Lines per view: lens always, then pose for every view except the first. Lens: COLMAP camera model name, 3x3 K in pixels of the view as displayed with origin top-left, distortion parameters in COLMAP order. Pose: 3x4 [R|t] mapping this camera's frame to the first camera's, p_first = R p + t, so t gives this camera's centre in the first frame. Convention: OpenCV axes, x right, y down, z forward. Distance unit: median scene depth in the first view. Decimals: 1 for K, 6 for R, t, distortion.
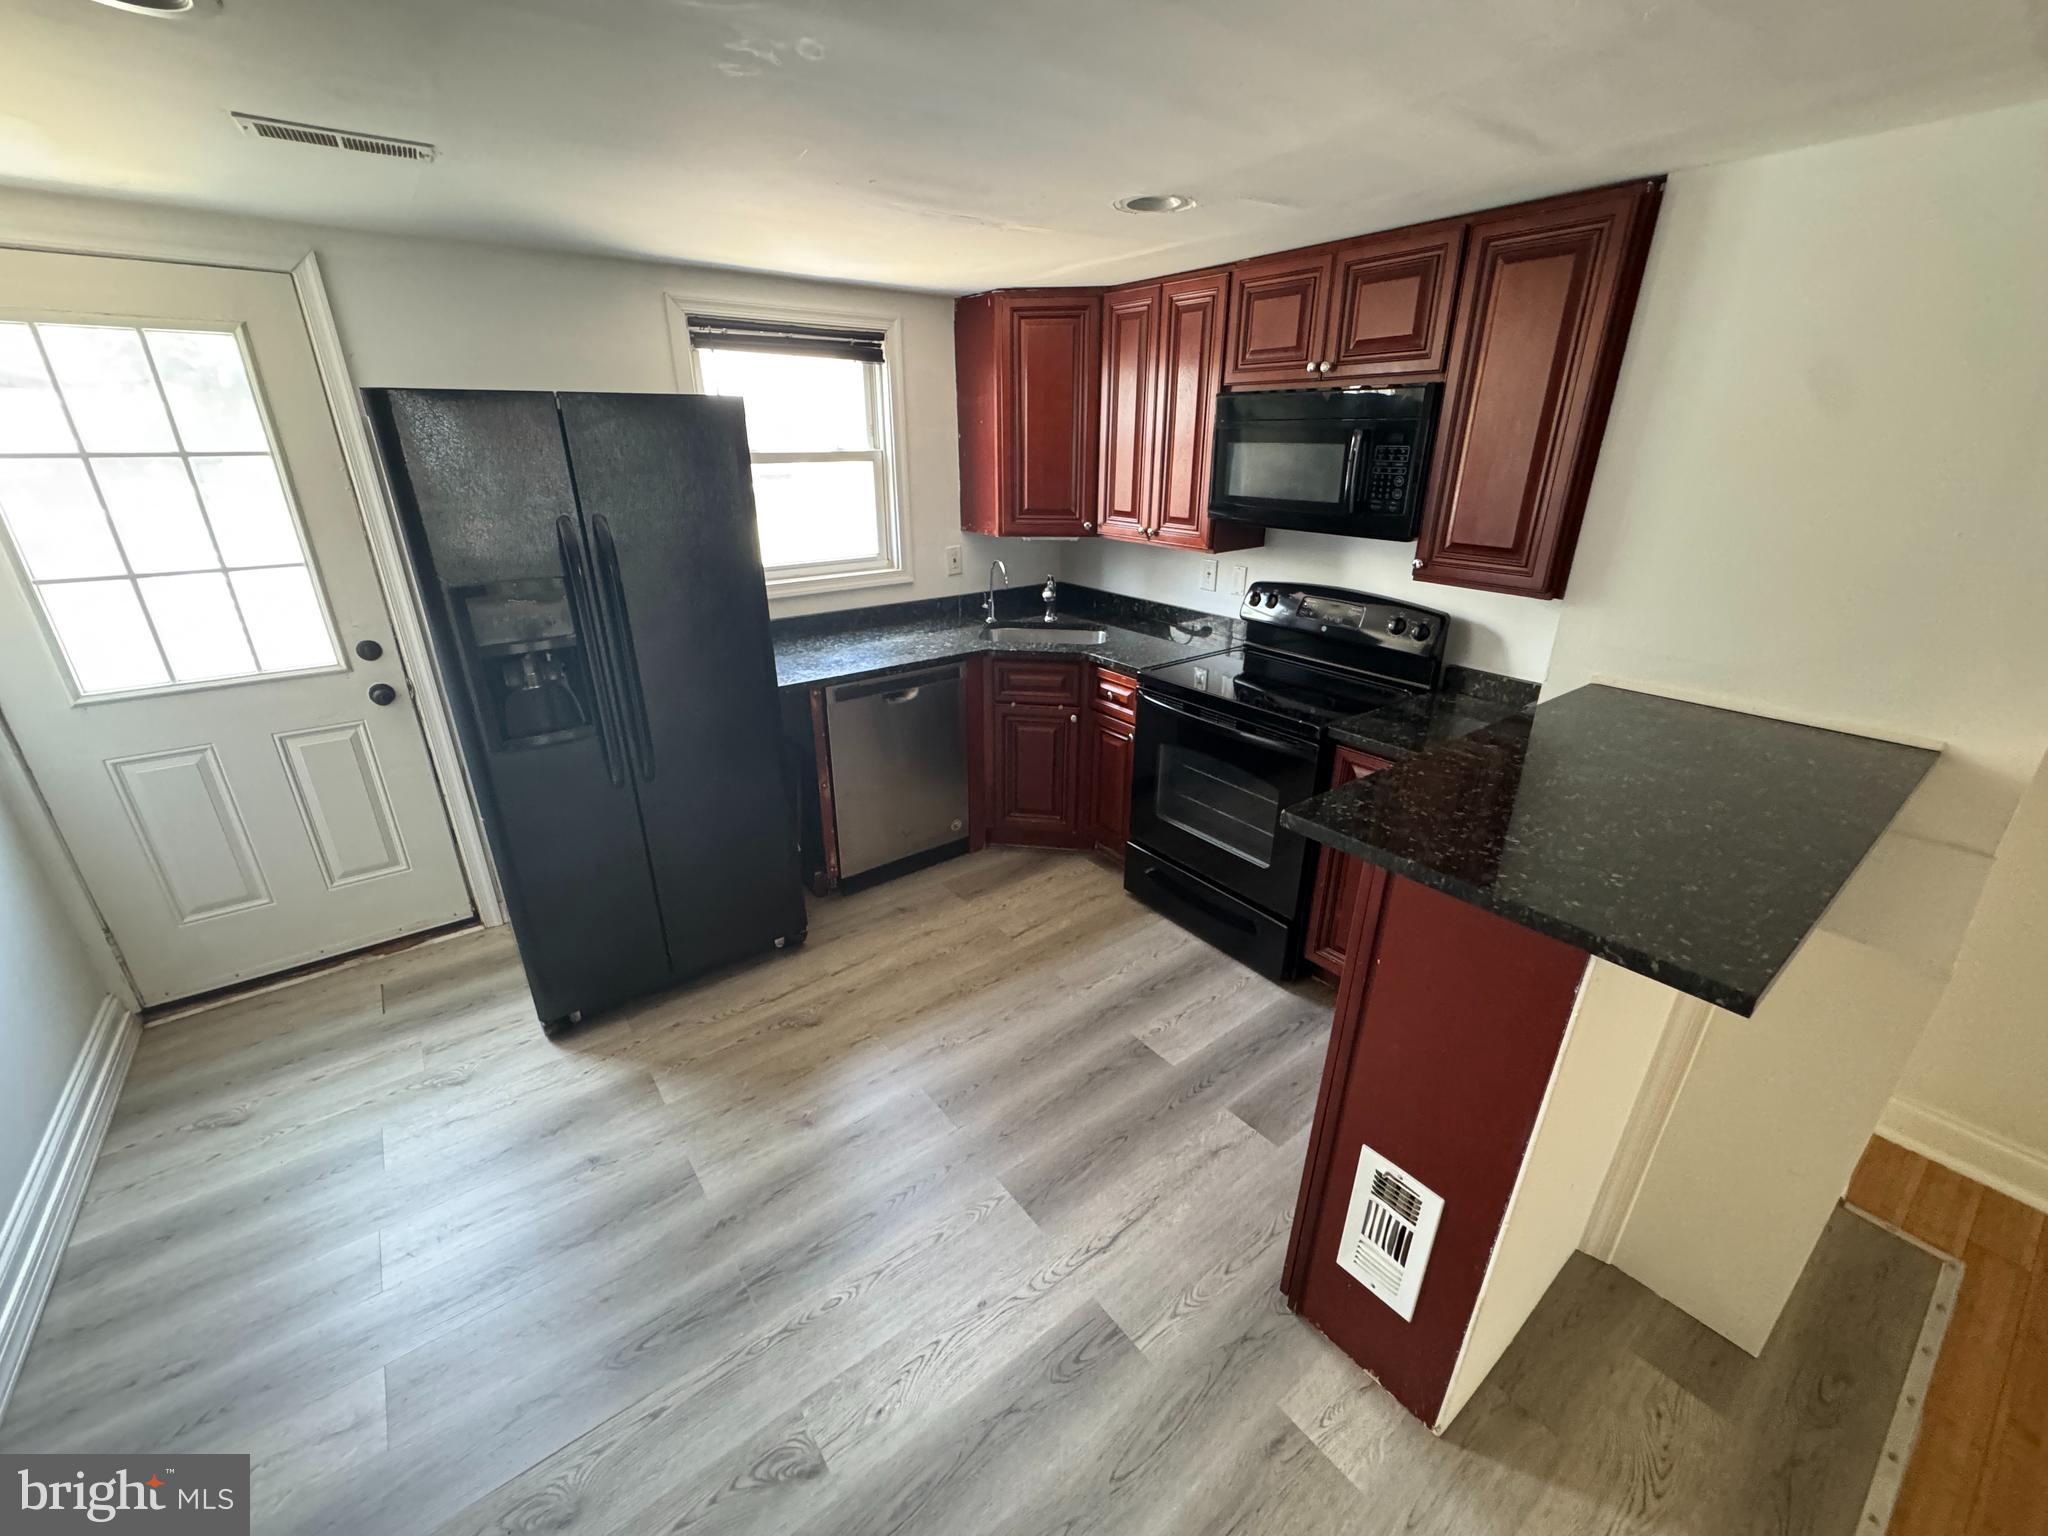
lens RADIAL K [[817.2, 0, 1021.6], [0, 817.2, 769.2], [0, 0, 1]] dist [-0.002911, 0.000136]
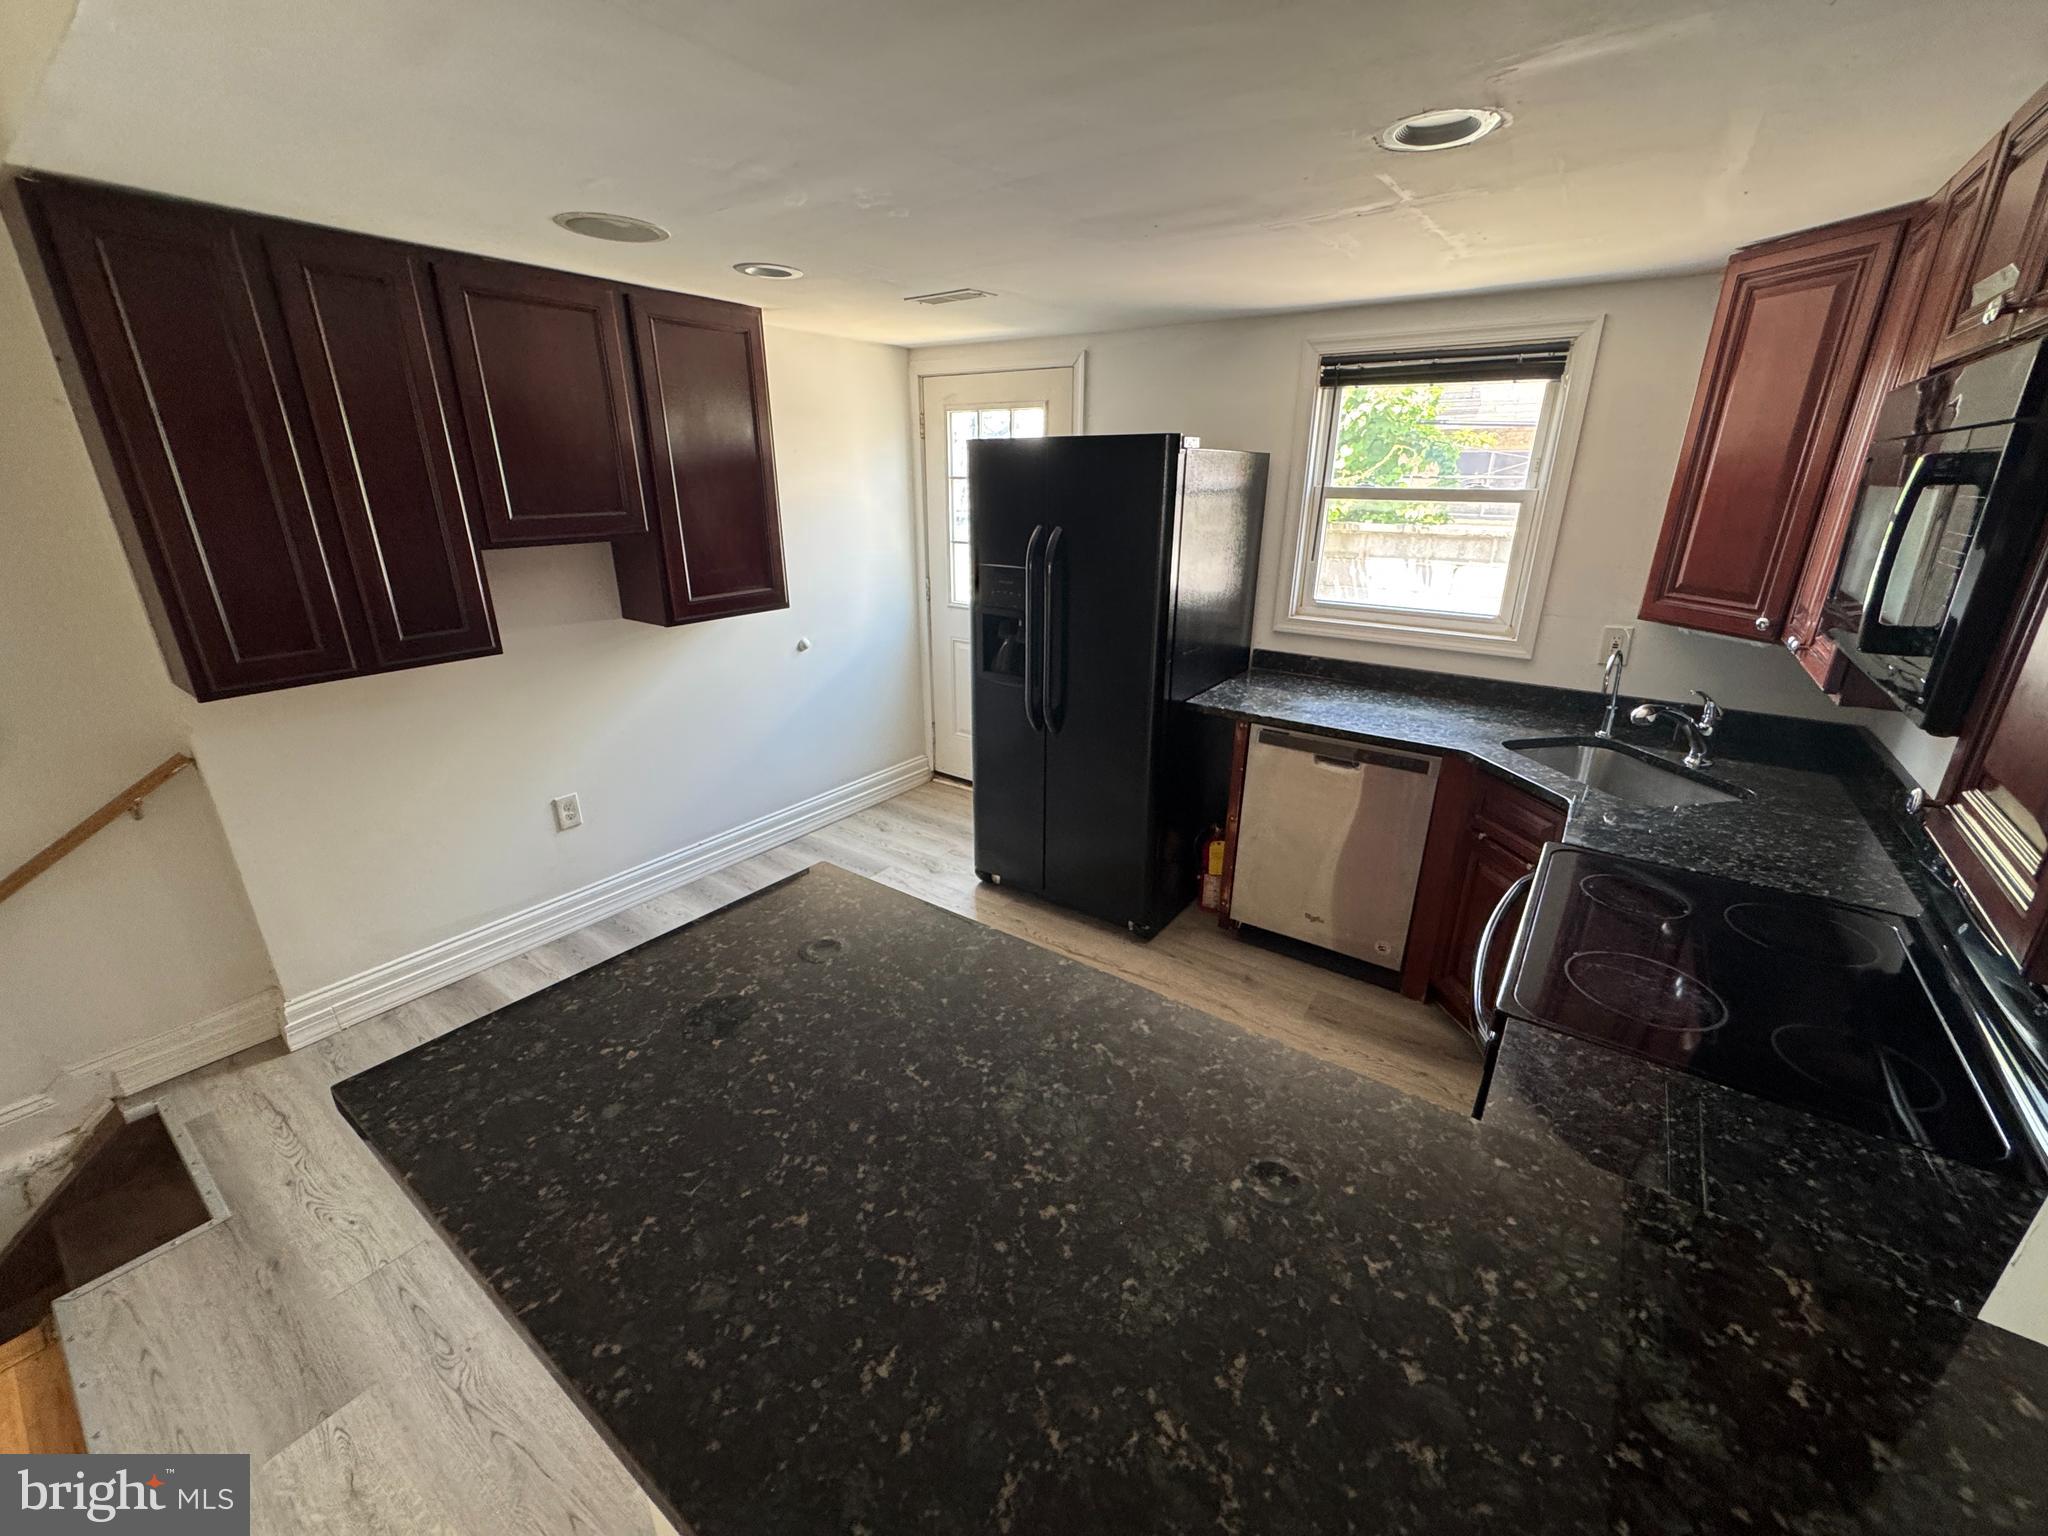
lens RADIAL K [[817.2, 0, 1021.6], [0, 817.2, 769.2], [0, 0, 1]] dist [-0.002911, 0.000136]
pose [[0.287820, 0.331015, -0.898659, 0.687929], [-0.366595, 0.904977, 0.215930, -0.190976], [0.884742, 0.267295, 0.381819, 0.470879]]
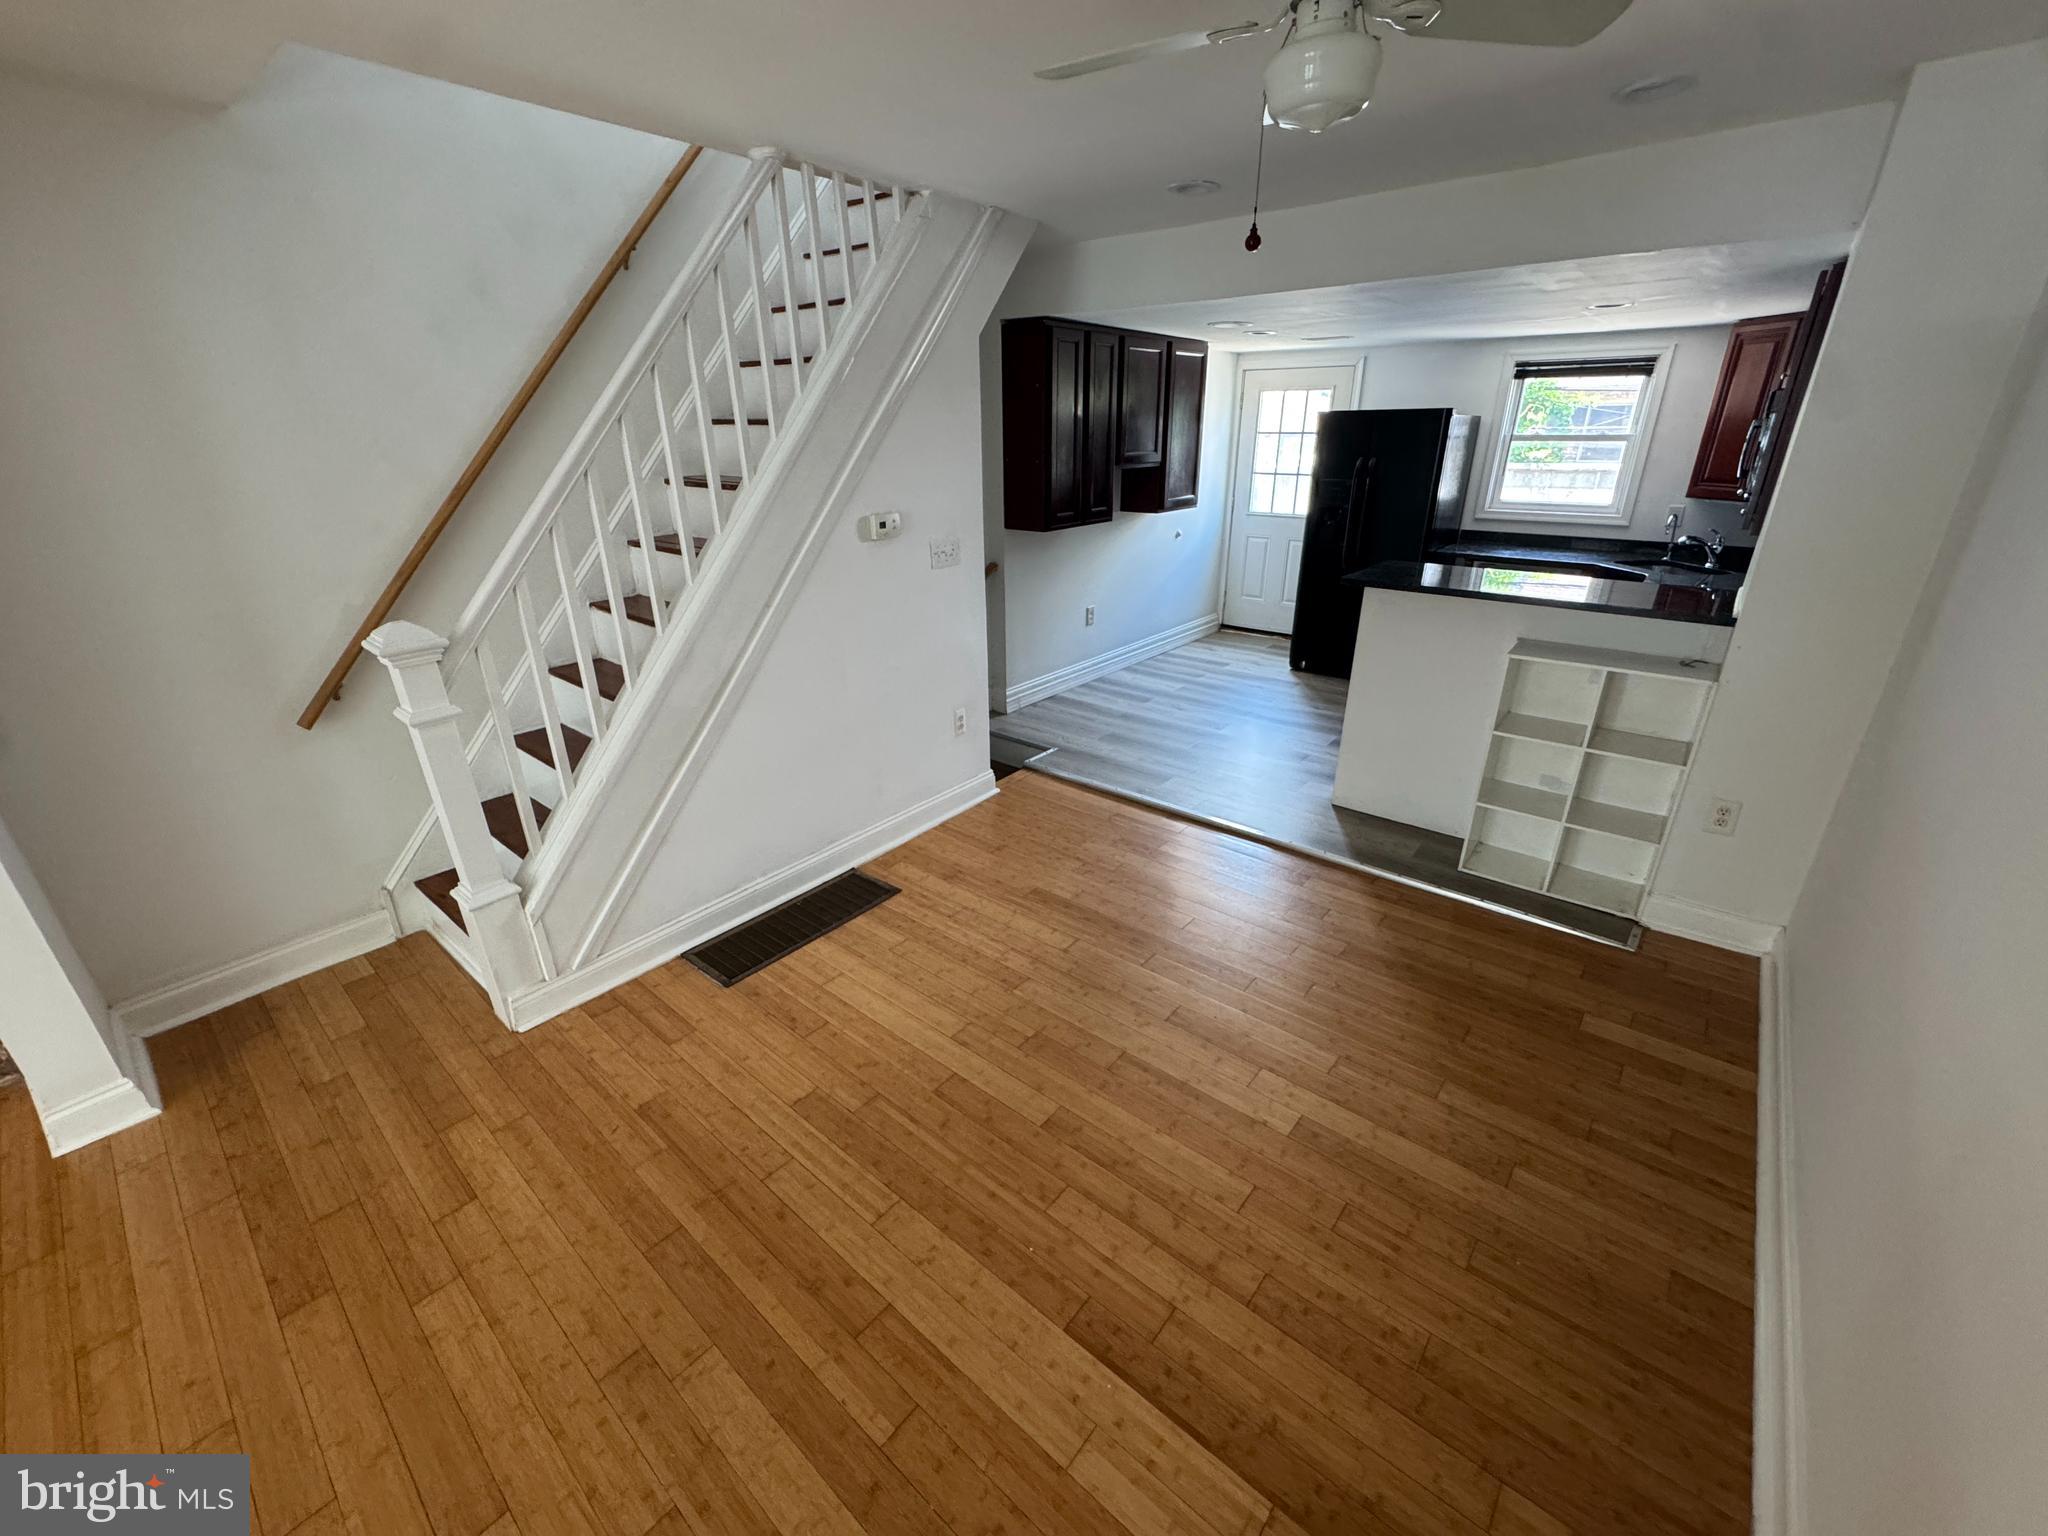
lens RADIAL K [[817.2, 0, 1021.6], [0, 817.2, 769.2], [0, 0, 1]] dist [-0.002911, 0.000136]
pose [[0.231138, 0.373767, -0.898261, 1.628755], [-0.360751, 0.890373, 0.277657, 0.211505], [0.903567, 0.259872, 0.340636, -0.526933]]
